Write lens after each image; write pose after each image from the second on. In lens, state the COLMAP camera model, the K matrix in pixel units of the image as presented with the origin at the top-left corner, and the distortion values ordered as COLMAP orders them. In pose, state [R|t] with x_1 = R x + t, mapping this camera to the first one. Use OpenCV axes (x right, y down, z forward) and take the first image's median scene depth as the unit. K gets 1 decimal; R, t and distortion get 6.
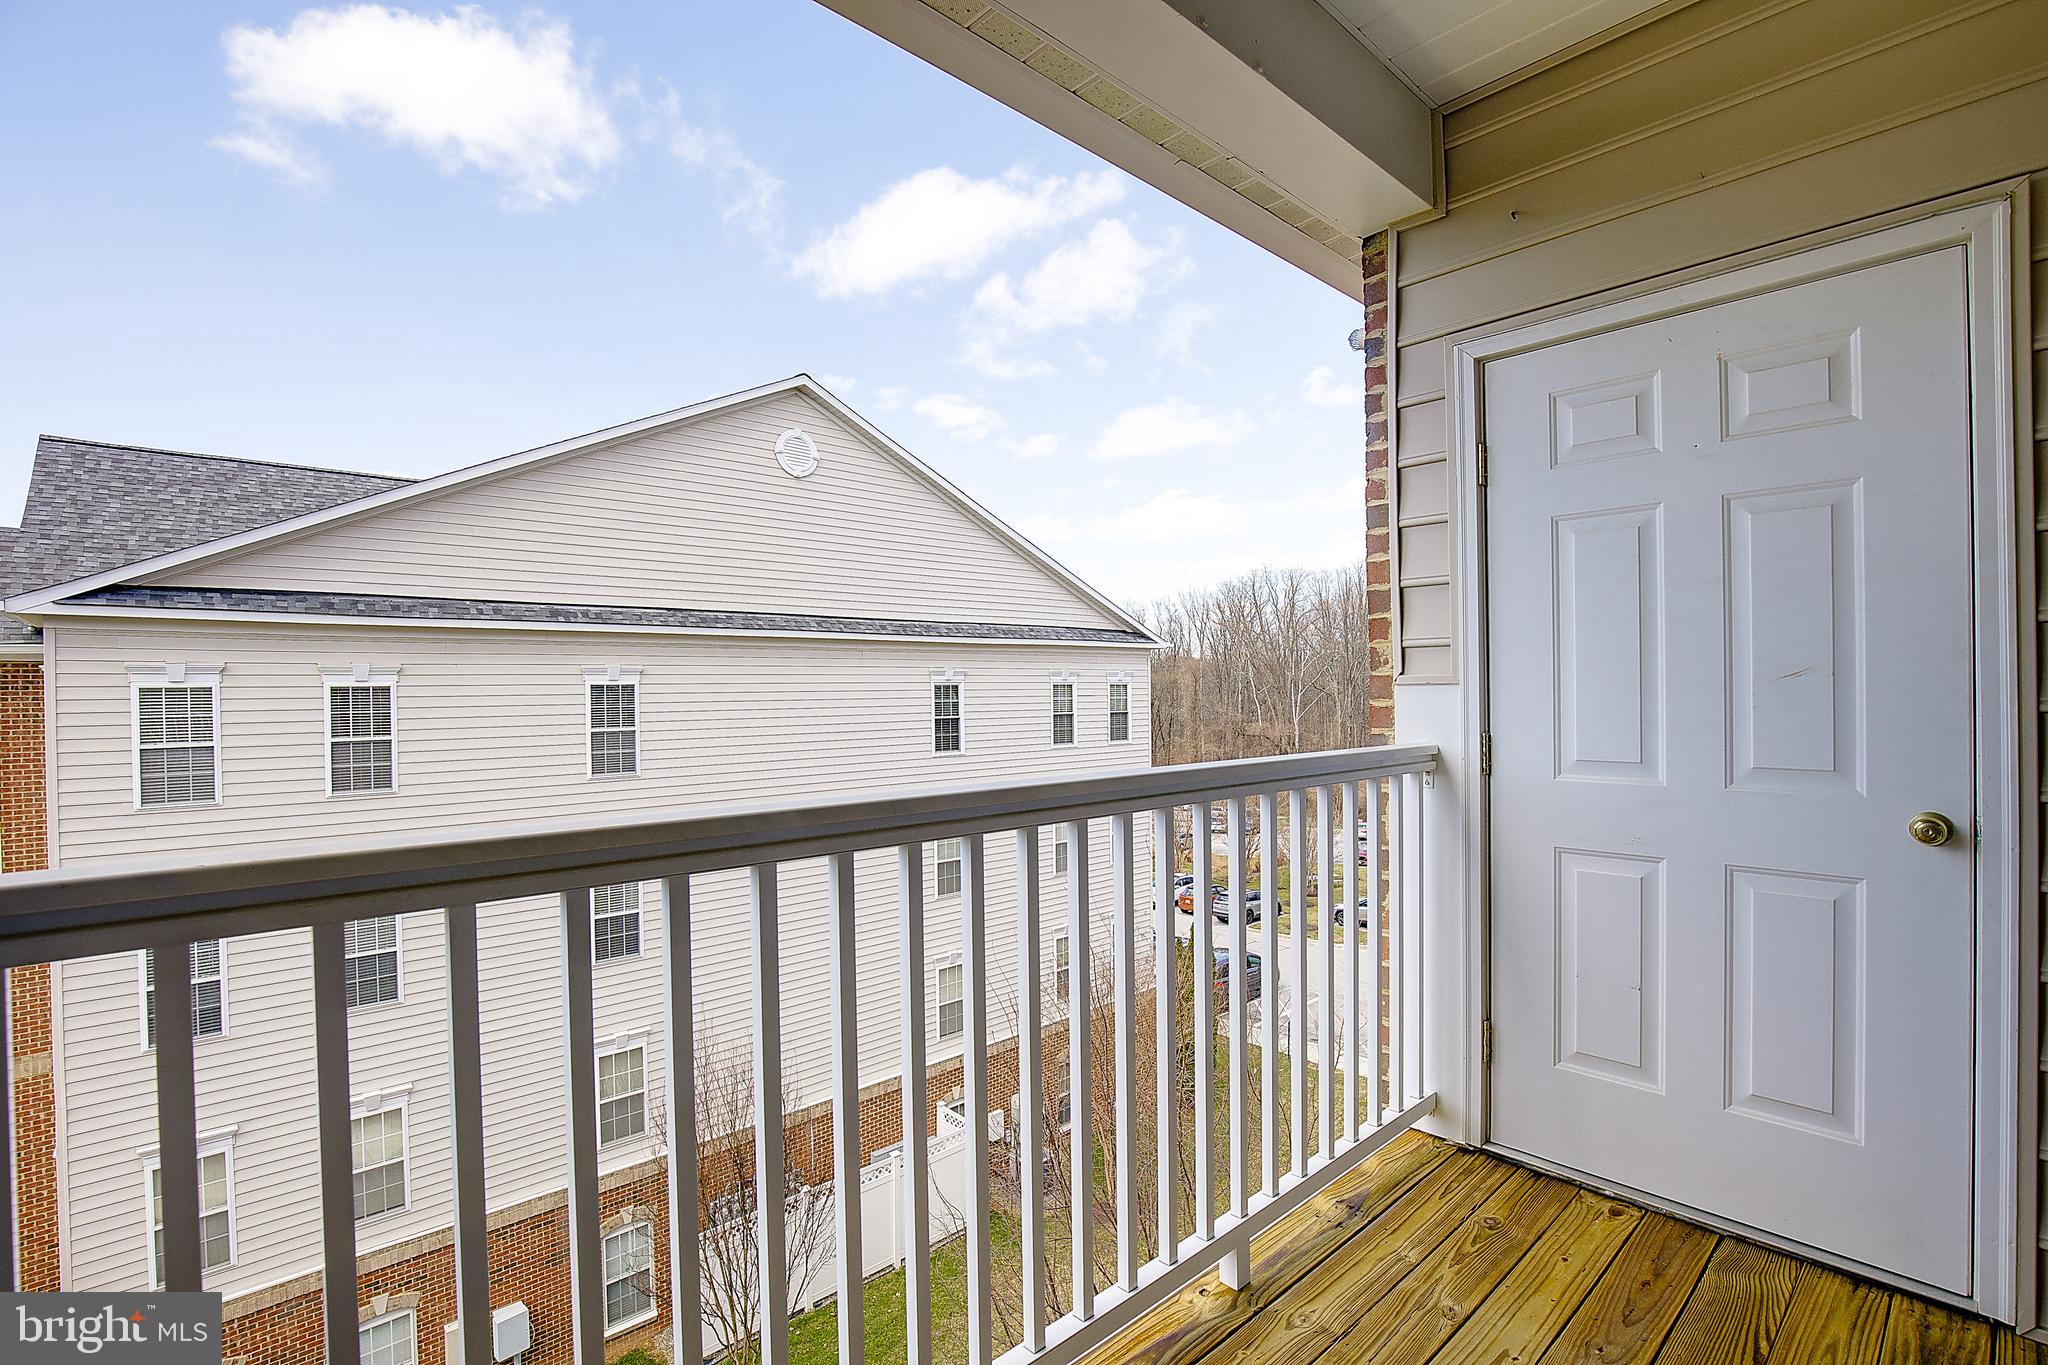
lens RADIAL K [[939.9, 0, 1053.8], [0, 939.9, 696.6], [0, 0, 1]] dist [-0.022194, 0.003875]
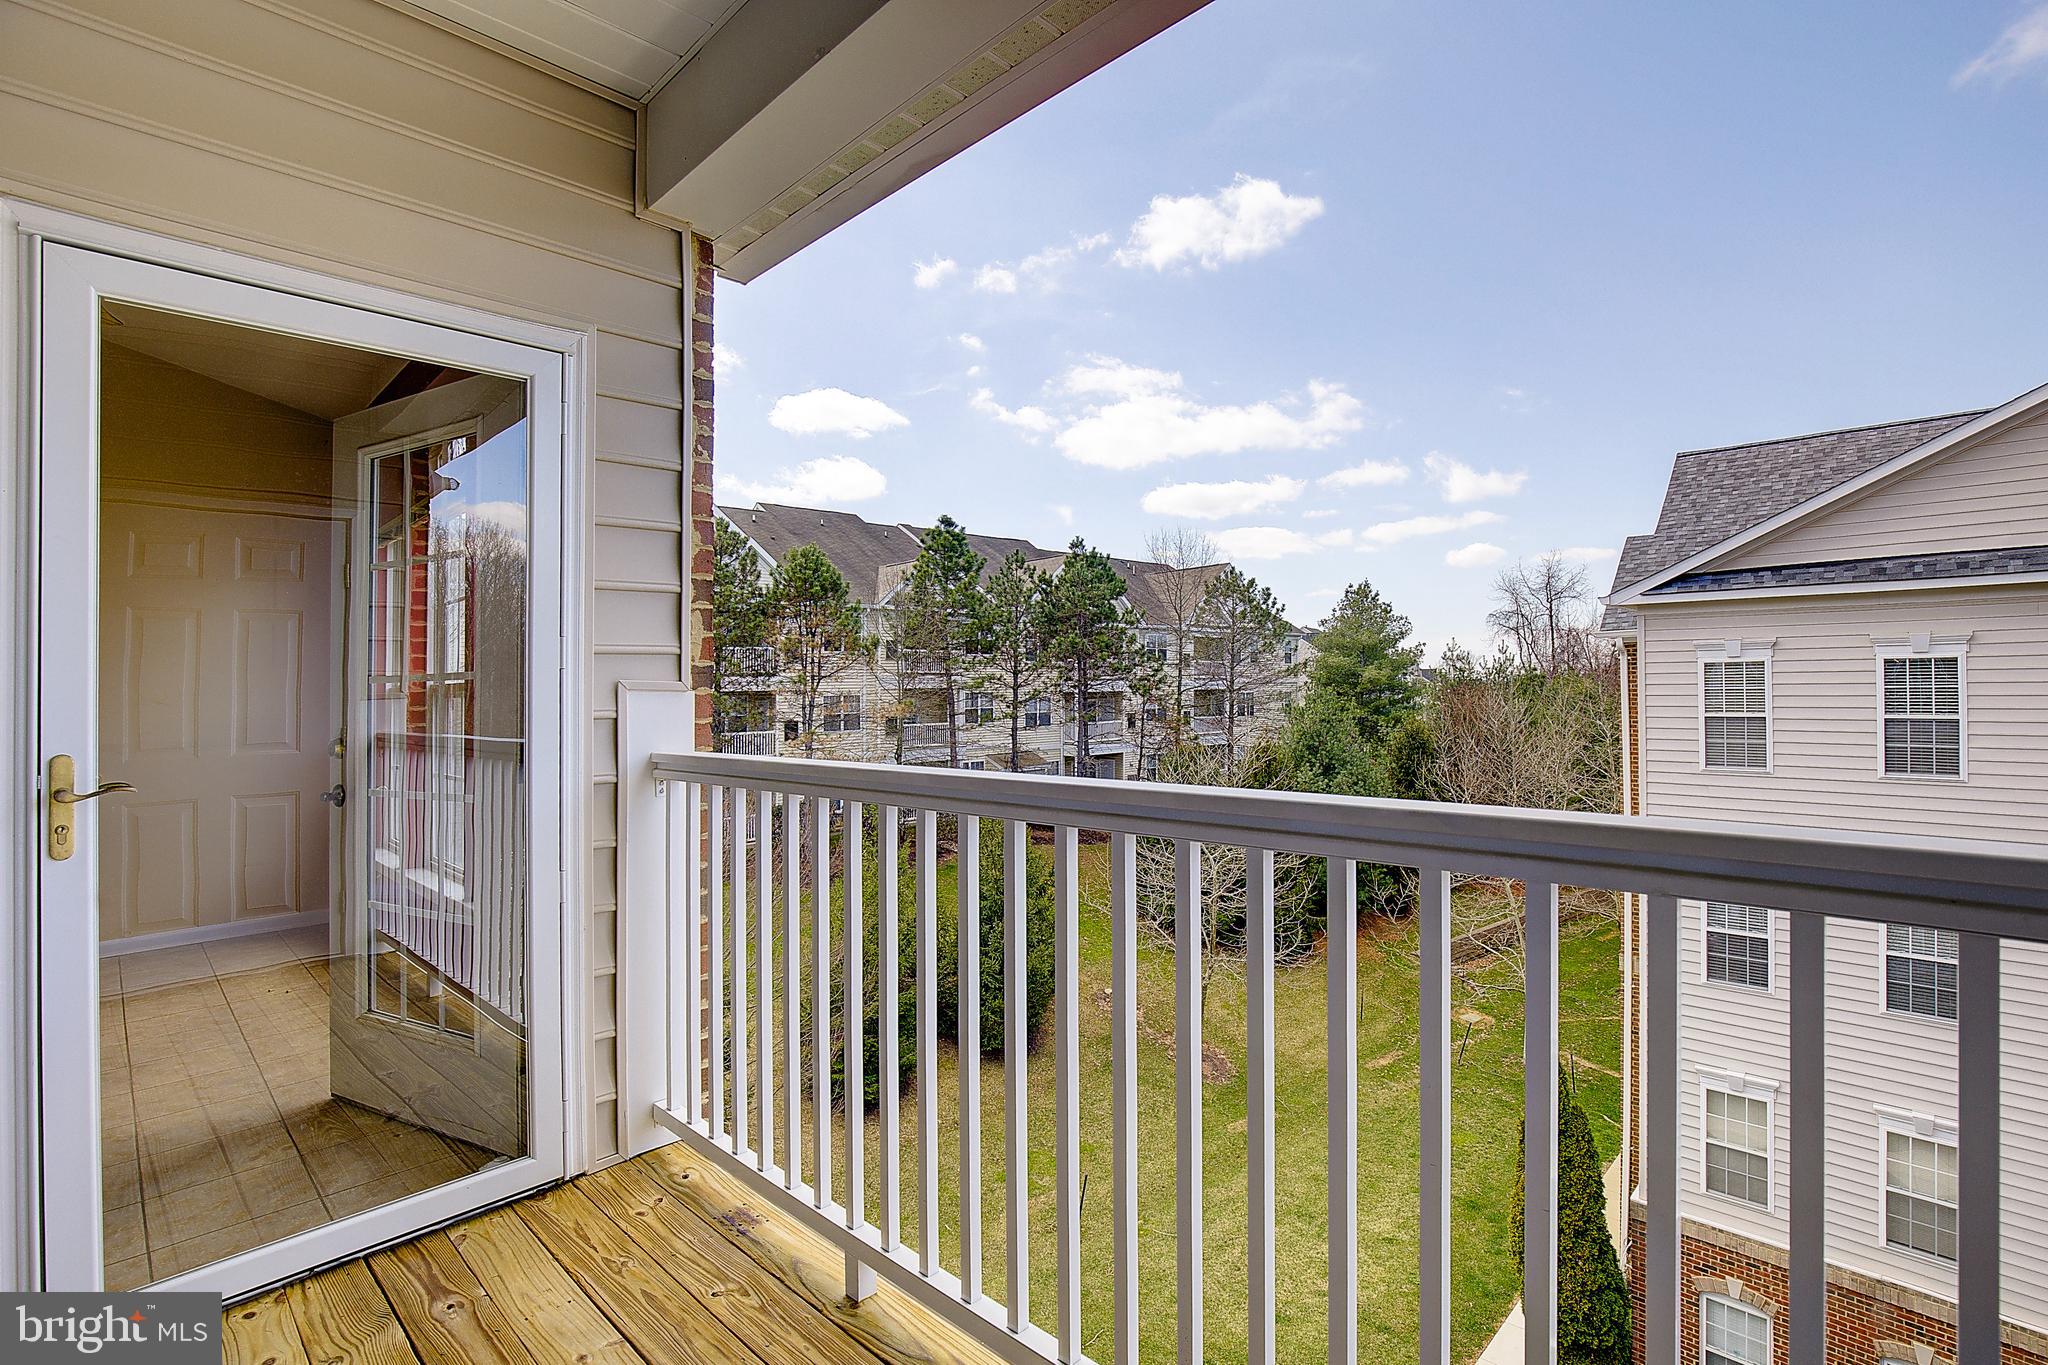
lens RADIAL K [[939.9, 0, 1015.3], [0, 939.9, 688.1], [0, 0, 1]] dist [-0.022194, 0.003875]
pose [[0.037571, 0.012154, -0.999220, 0.114510], [0.010544, 0.999866, 0.012559, -0.002320], [0.999238, -0.011008, 0.037438, 0.105617]]
